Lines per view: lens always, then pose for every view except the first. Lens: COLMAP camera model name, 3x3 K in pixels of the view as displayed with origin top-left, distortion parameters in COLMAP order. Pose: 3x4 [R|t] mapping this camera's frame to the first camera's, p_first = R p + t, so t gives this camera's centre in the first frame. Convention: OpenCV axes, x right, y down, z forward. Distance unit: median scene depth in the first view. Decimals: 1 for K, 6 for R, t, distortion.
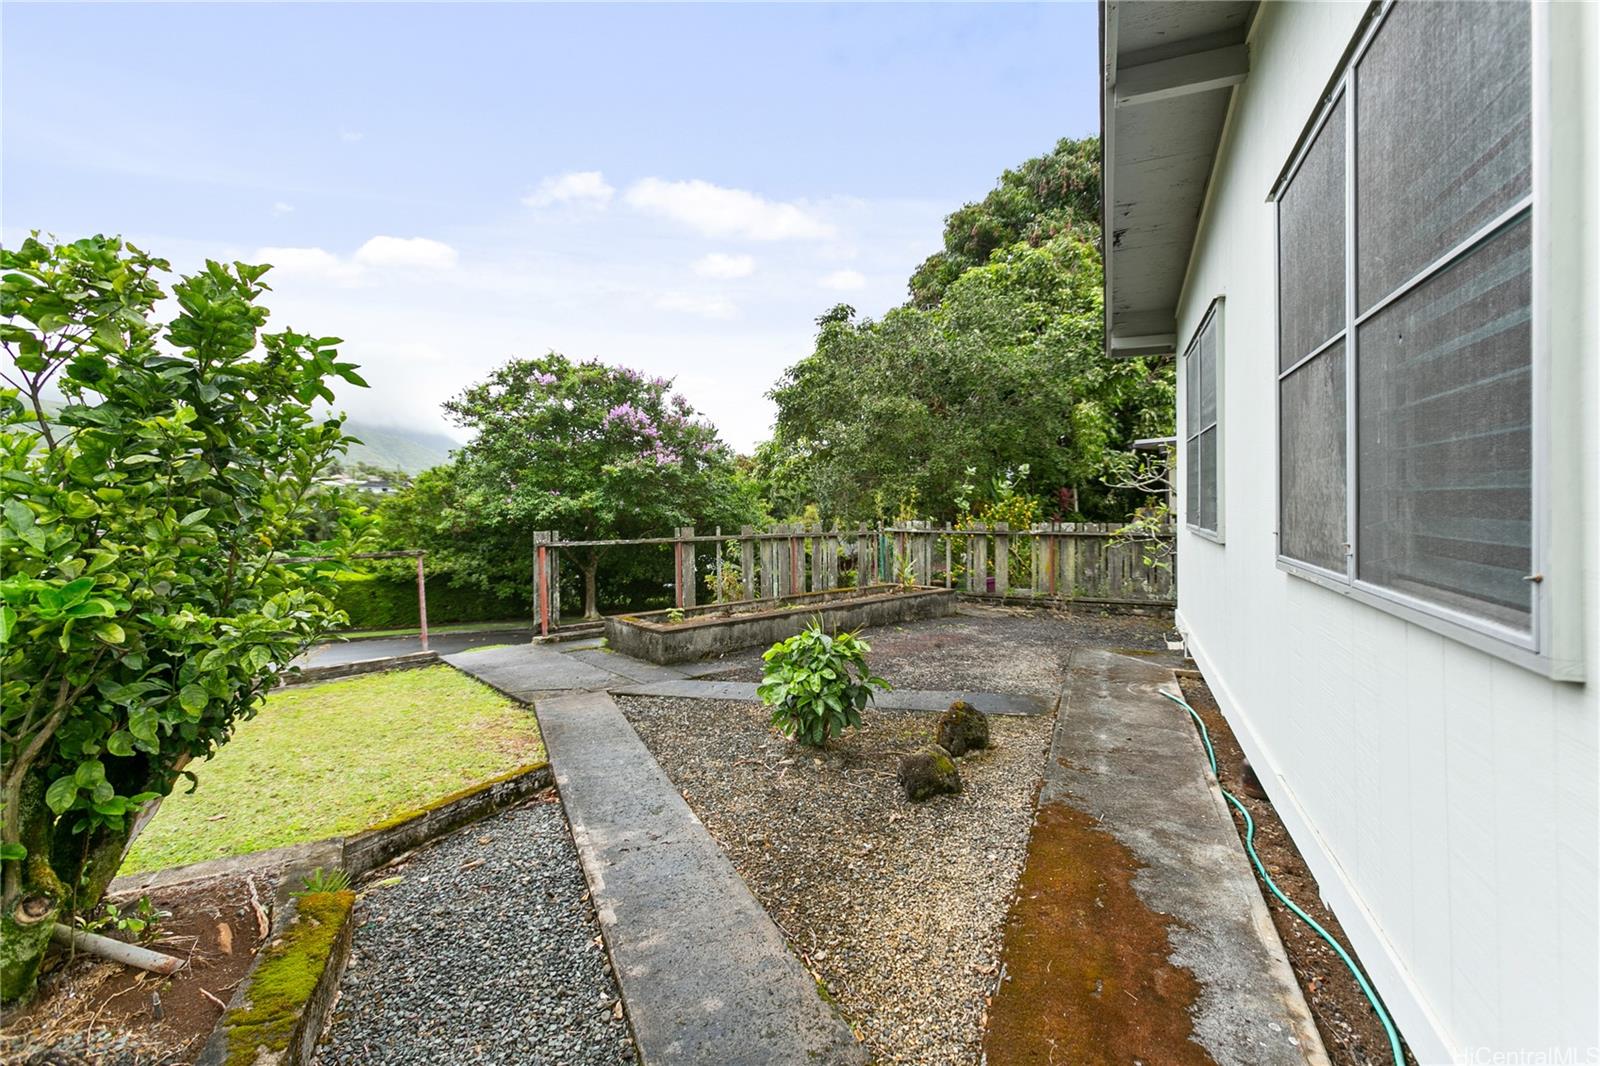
lens RADIAL K [[738.4, 0, 803.4], [0, 738.4, 481.8], [0, 0, 1]] dist [0.001770, 0.001060]
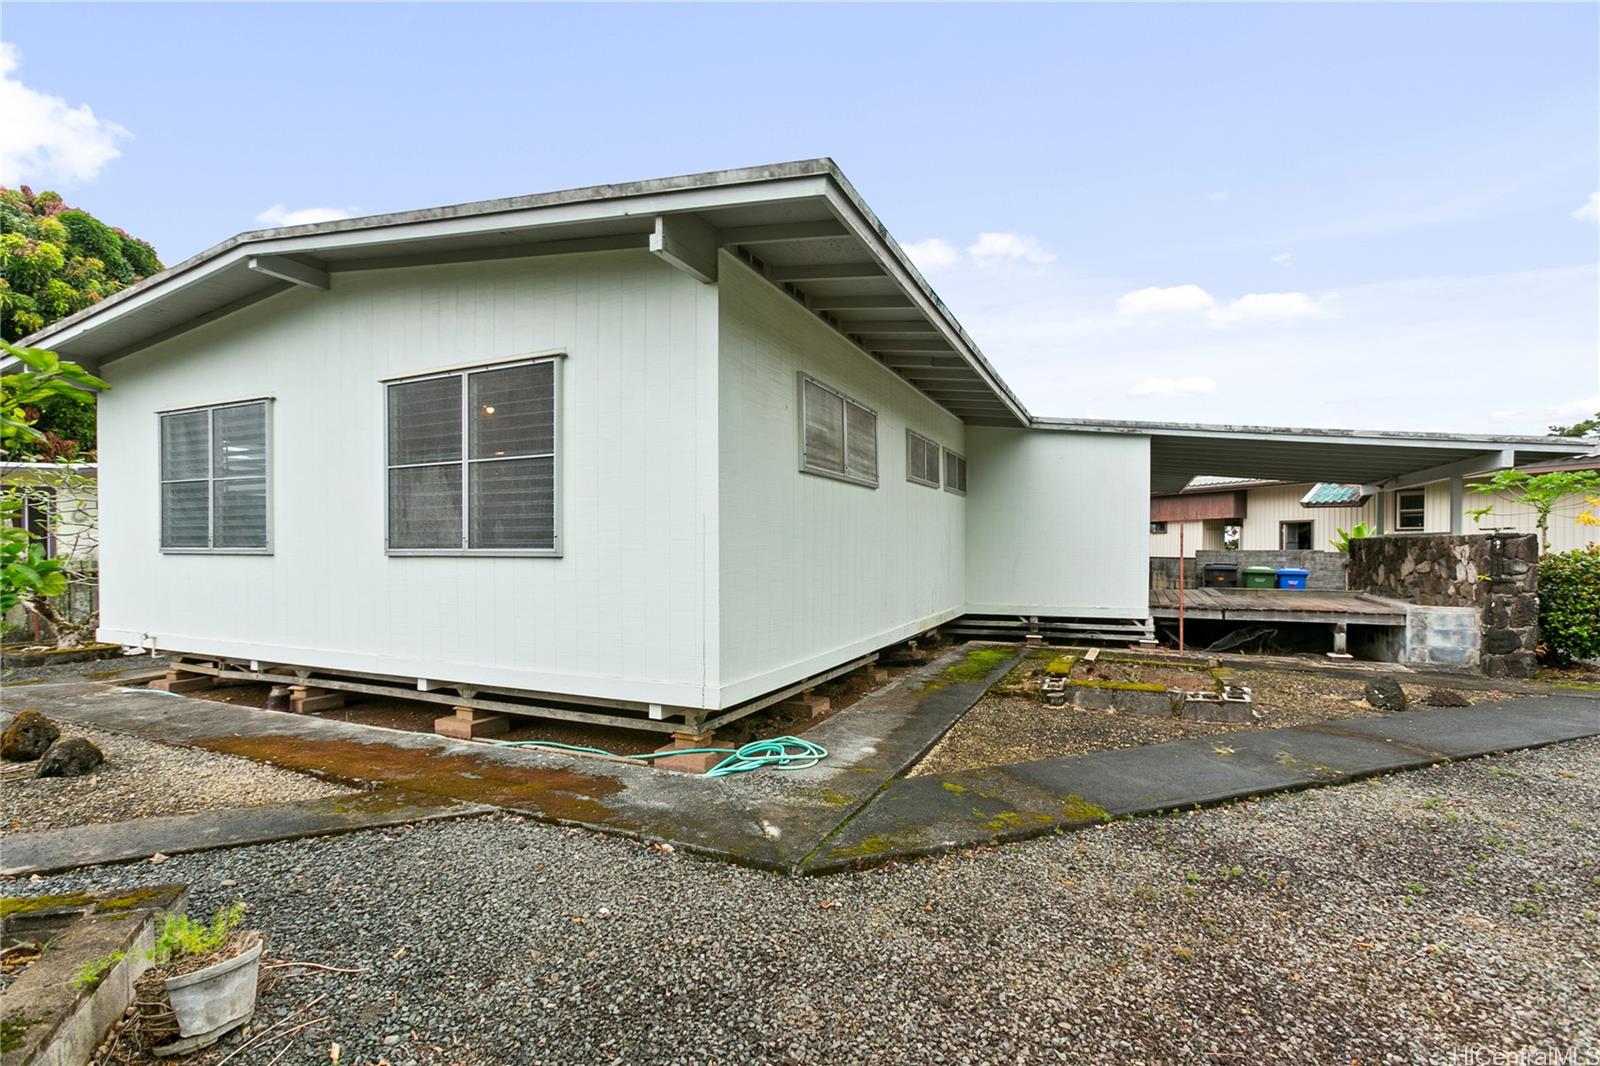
lens RADIAL K [[738.4, 0, 791.6], [0, 738.4, 533.2], [0, 0, 1]] dist [0.001770, 0.001060]
pose [[0.049575, 0.013357, 0.998681, -0.946898], [-0.015404, 0.999802, -0.012607, 0.039362], [-0.998652, -0.014758, 0.049771, -0.180177]]
